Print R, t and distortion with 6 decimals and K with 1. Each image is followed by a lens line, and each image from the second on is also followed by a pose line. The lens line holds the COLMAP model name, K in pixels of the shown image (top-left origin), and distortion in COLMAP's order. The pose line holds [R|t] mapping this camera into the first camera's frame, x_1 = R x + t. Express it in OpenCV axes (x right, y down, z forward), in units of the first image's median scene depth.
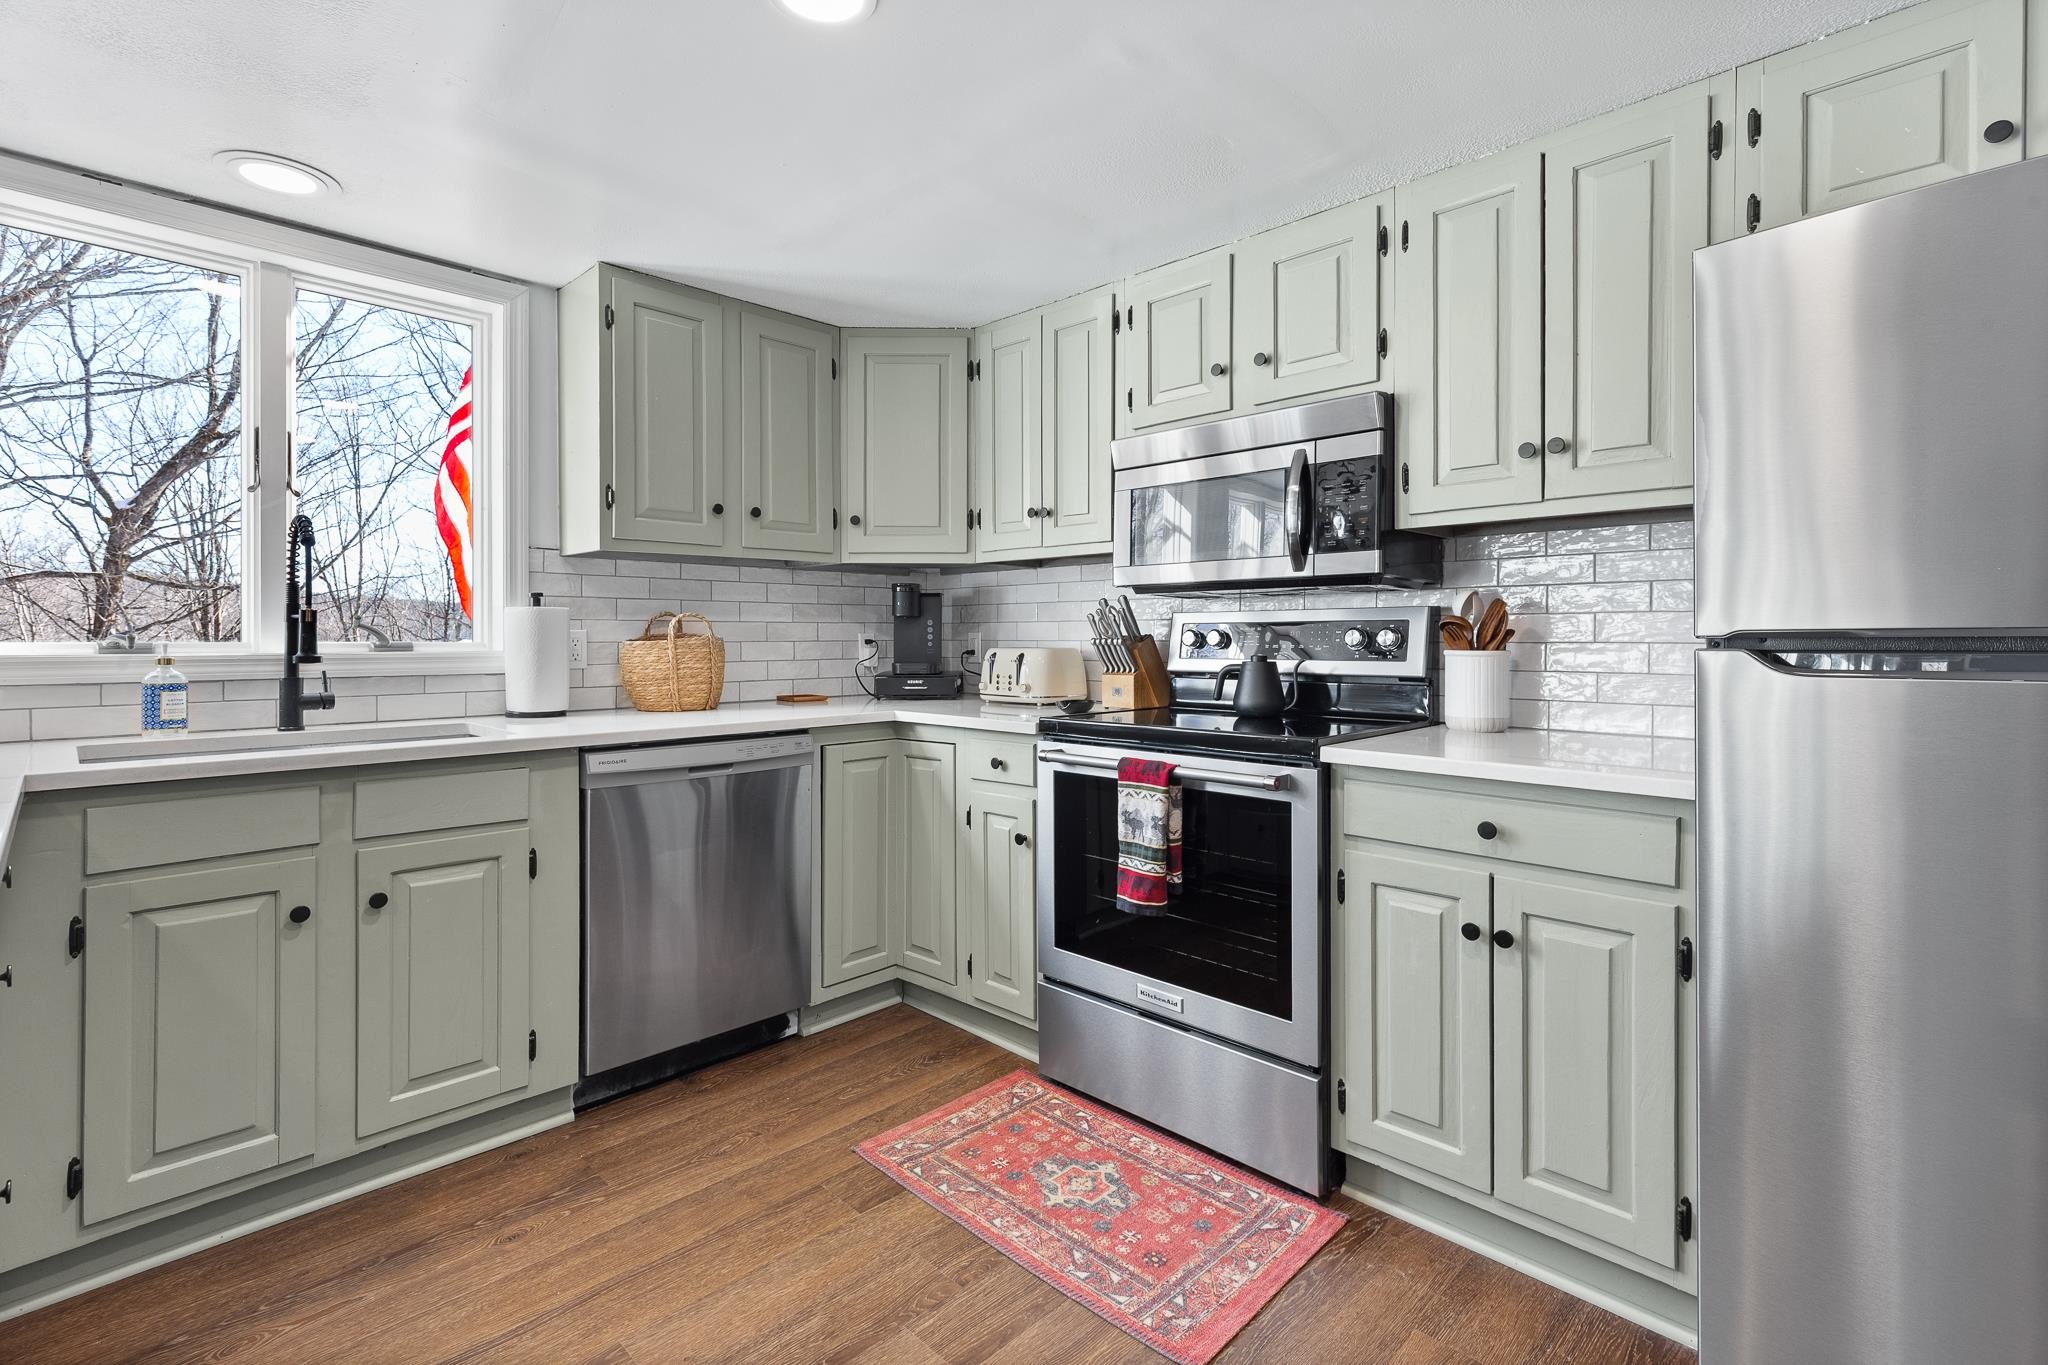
lens RADIAL K [[938.4, 0, 1030.0], [0, 938.4, 643.1], [0, 0, 1]] dist [0.002158, 0.000001]
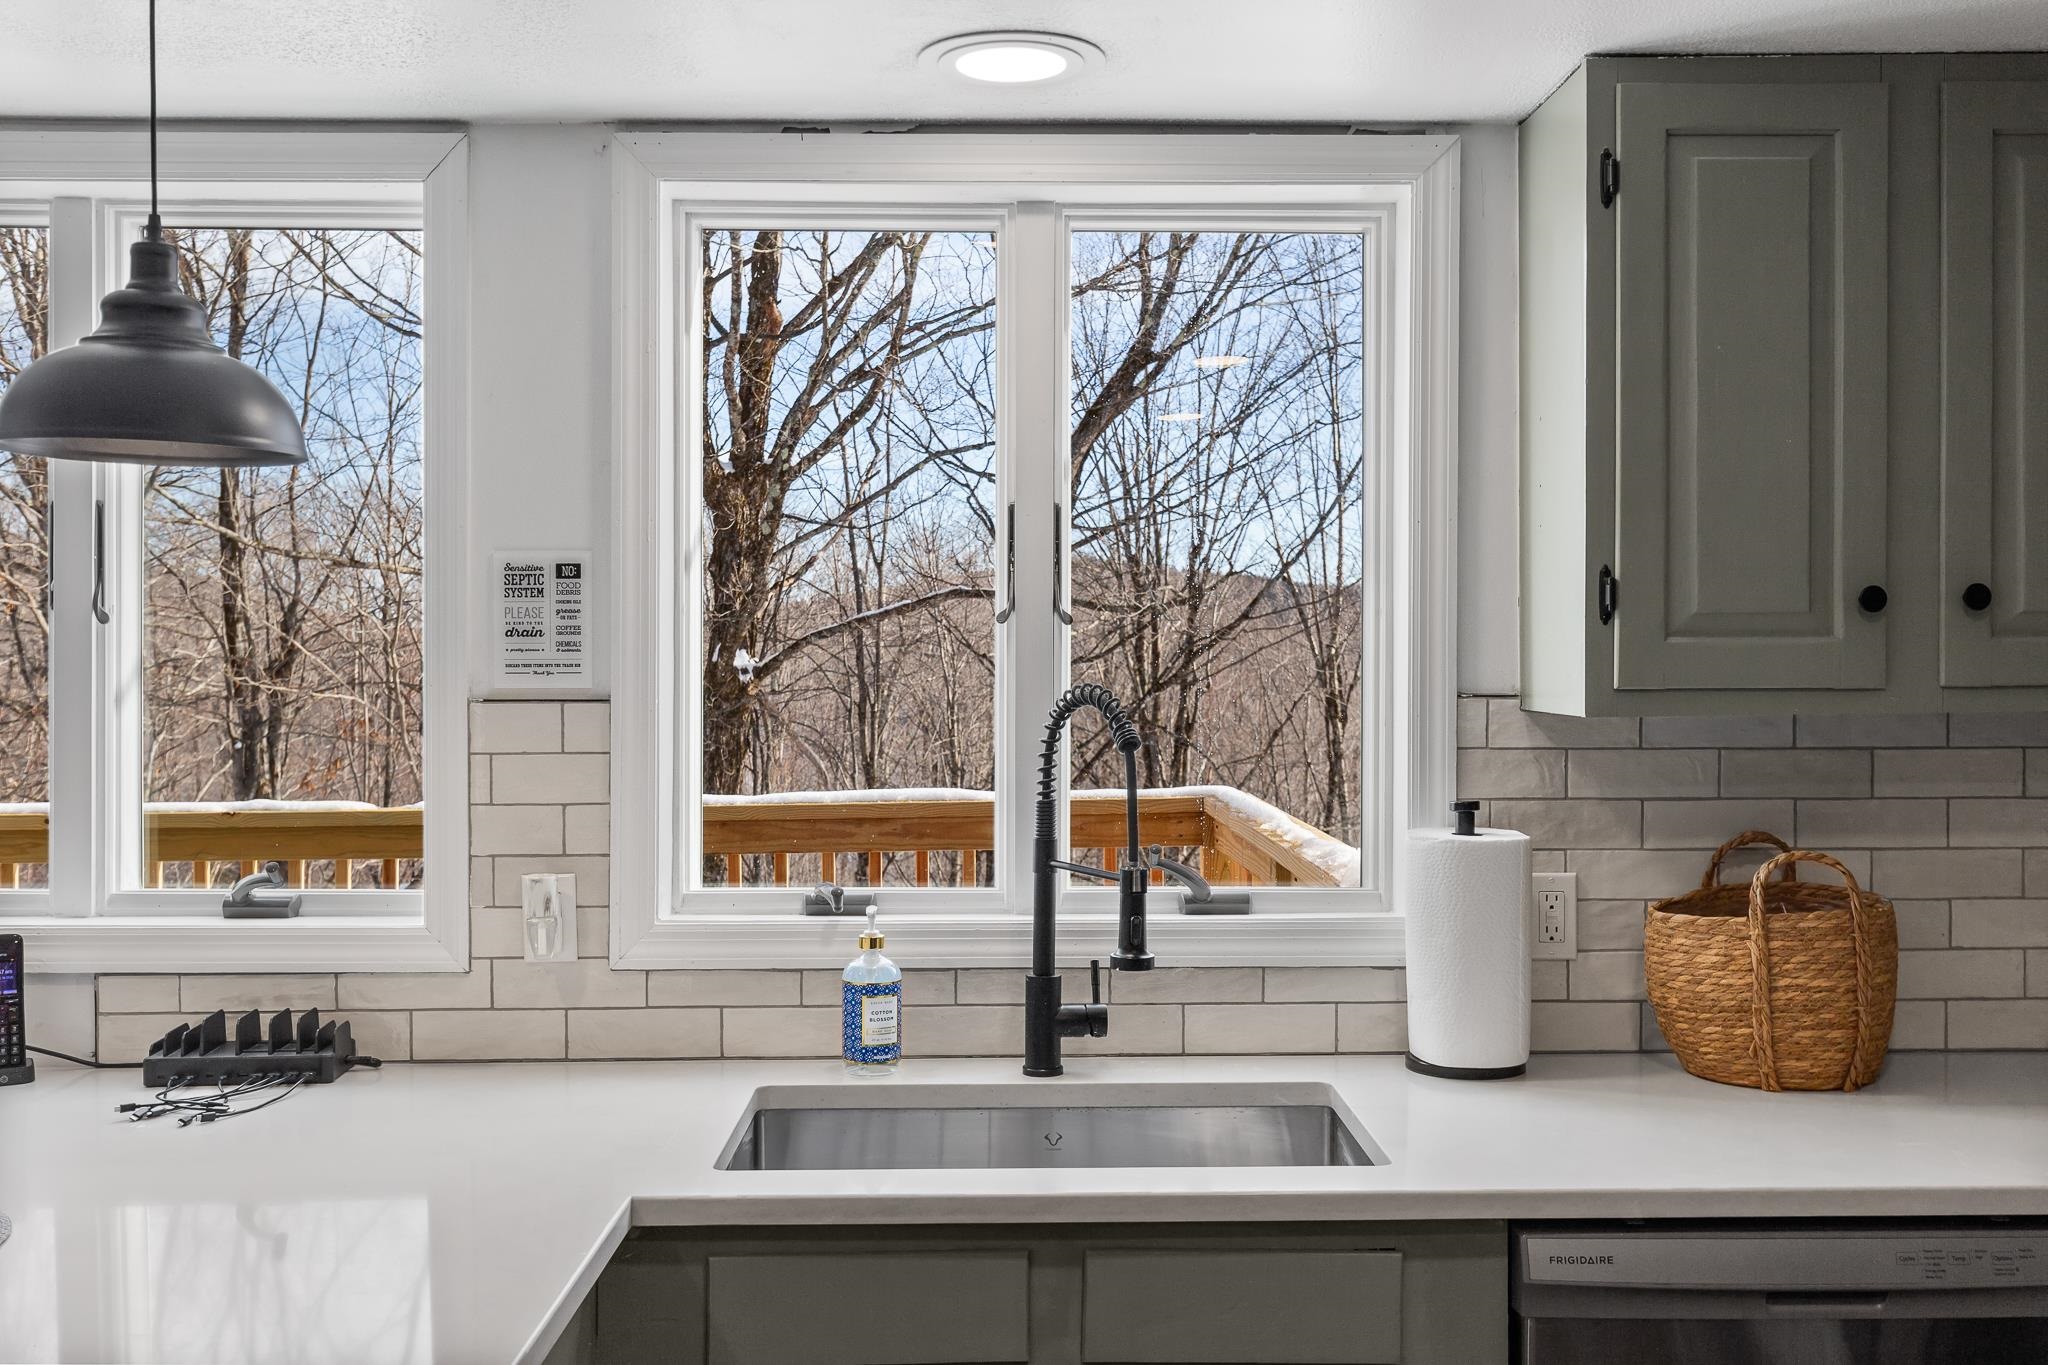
lens RADIAL K [[1970.2, 0, 1032.4], [0, 1970.2, 682.6], [0, 0, 1]] dist [-0.001911, 0.000320]
pose [[0.707452, 0.008175, -0.706714, 0.005985], [-0.002884, 0.999958, 0.008679, -0.134151], [0.706756, -0.004102, 0.707446, 0.188317]]
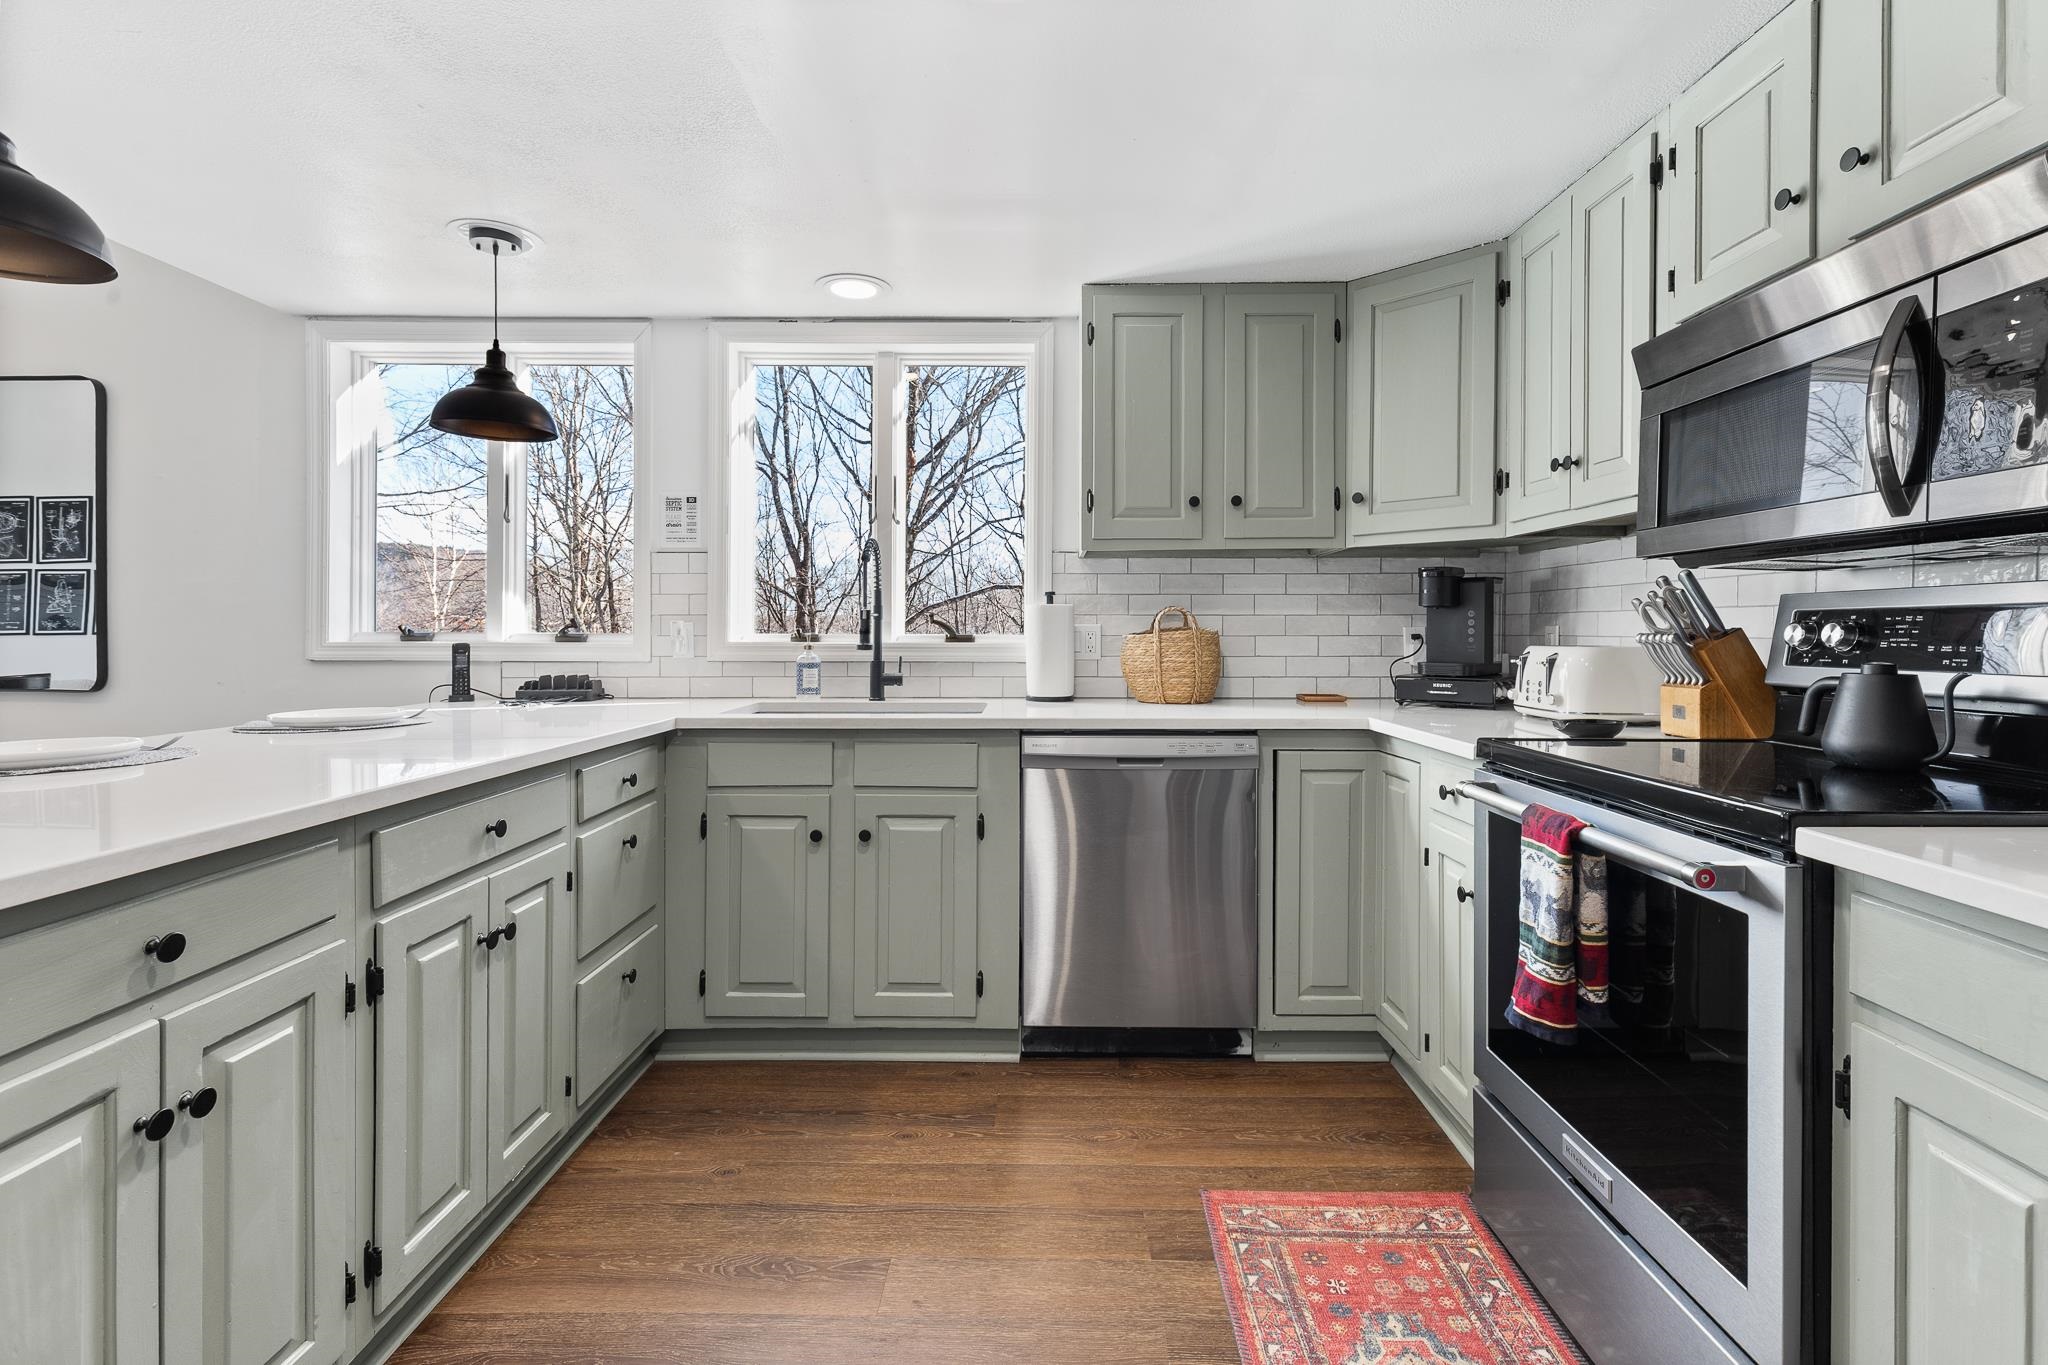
lens RADIAL K [[949.4, 0, 1037.7], [0, 949.4, 641.3], [0, 0, 1]] dist [0.006687, -0.001517]
pose [[0.692782, 0.009534, -0.721084, 0.326384], [-0.006452, 0.999955, 0.007022, -0.001894], [0.721118, -0.000212, 0.692812, 0.220289]]
